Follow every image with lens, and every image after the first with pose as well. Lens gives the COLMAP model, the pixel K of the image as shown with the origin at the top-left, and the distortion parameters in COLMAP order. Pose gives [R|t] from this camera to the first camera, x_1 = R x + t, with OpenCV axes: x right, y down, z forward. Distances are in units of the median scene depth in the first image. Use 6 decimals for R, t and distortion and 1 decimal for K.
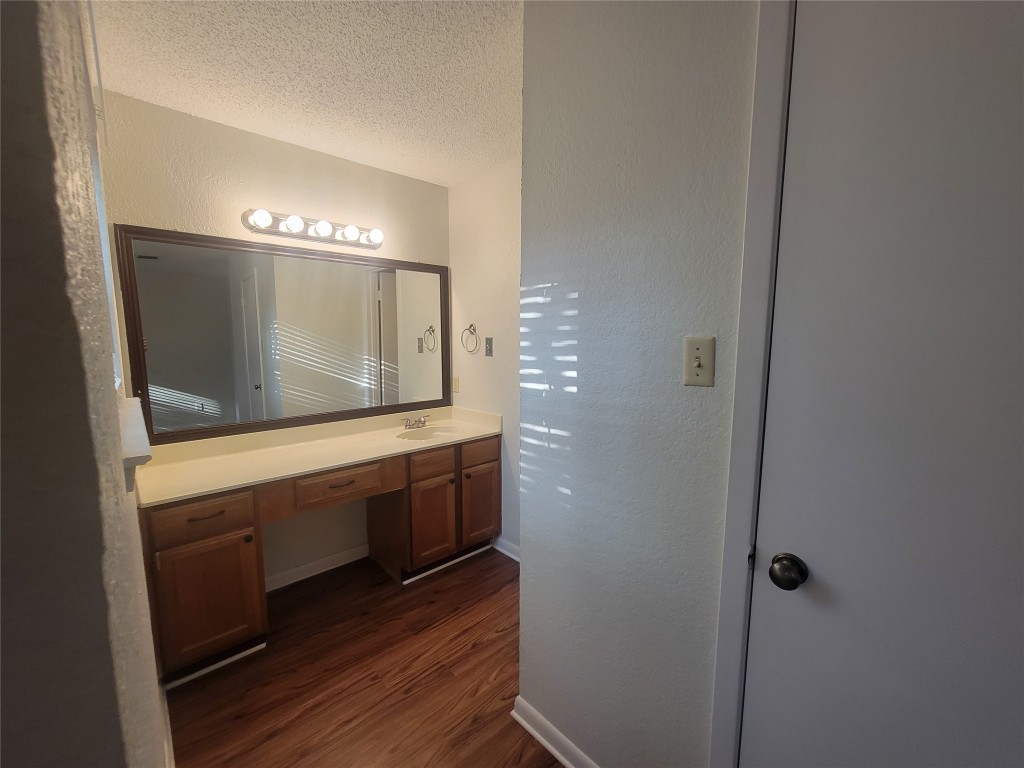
lens RADIAL K [[414.9, 0, 509.3], [0, 414.9, 385.4], [0, 0, 1]] dist [-0.012316, 0.000164]
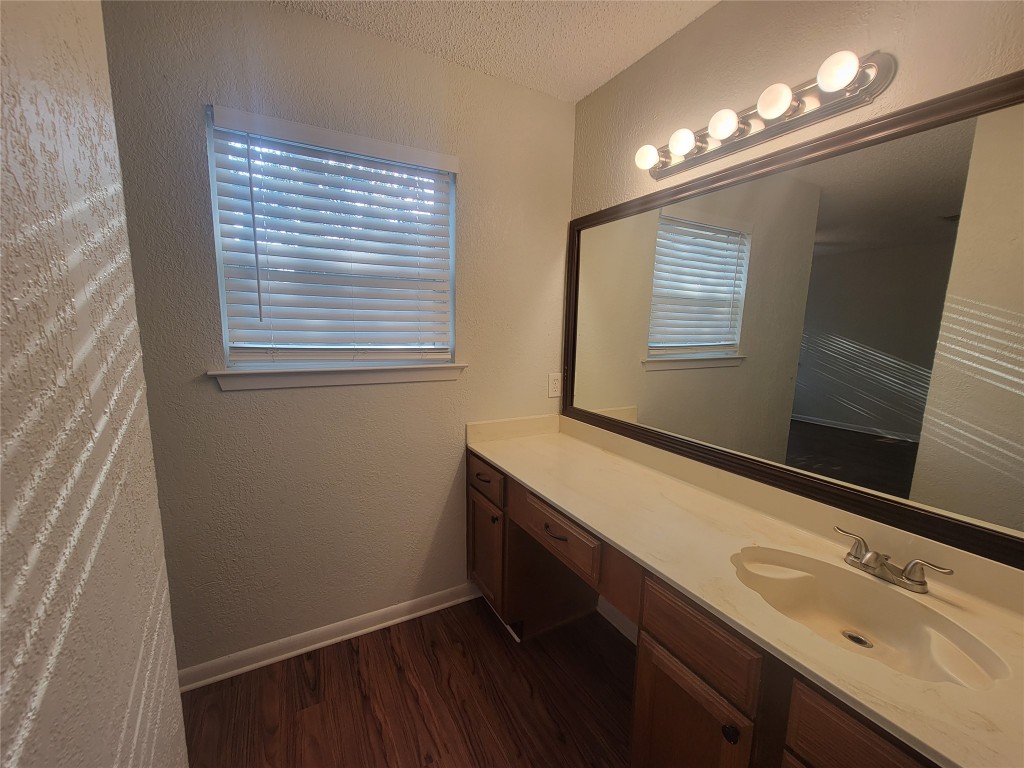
lens RADIAL K [[414.9, 0, 507.3], [0, 414.9, 382.8], [0, 0, 1]] dist [-0.012316, 0.000164]
pose [[-0.254825, 0.131313, -0.958030, 0.260175], [-0.123661, 0.978177, 0.166967, -0.118083], [0.959048, 0.161018, -0.233025, 1.106913]]
